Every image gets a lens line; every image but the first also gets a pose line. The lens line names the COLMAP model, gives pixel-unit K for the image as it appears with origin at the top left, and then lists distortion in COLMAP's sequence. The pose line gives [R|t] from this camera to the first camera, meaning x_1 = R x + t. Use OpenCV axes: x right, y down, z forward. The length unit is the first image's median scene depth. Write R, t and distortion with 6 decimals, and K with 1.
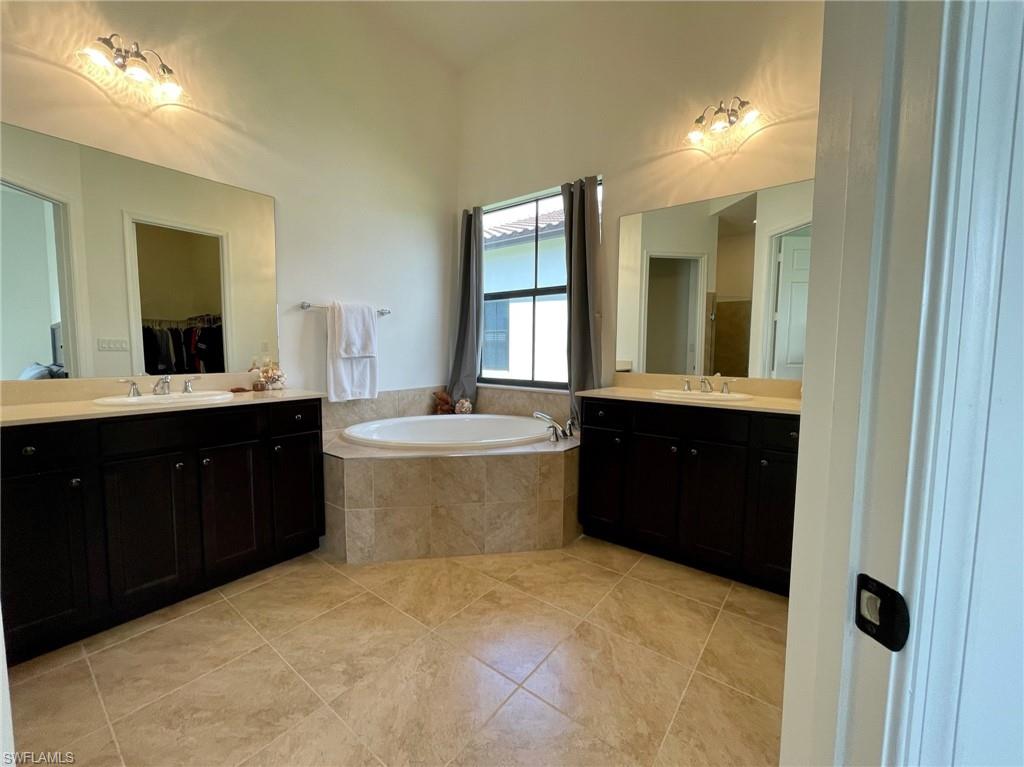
lens RADIAL K [[414.0, 0, 492.1], [0, 414.0, 381.3], [0, 0, 1]] dist [0.000820, 0.000249]
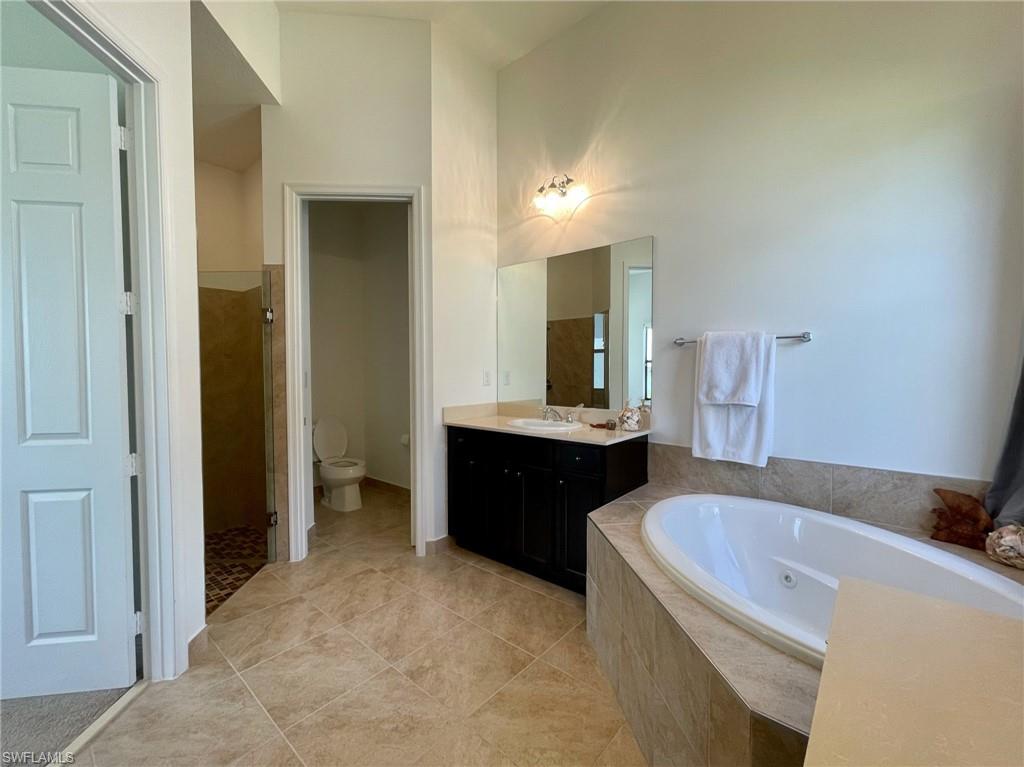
lens RADIAL K [[414.0, 0, 492.1], [0, 414.0, 381.3], [0, 0, 1]] dist [0.000820, 0.000249]
pose [[-0.013036, 0.026604, -0.999561, 0.426482], [-0.070203, 0.997155, 0.027456, -0.092129], [0.997448, 0.070530, -0.011131, 0.598466]]
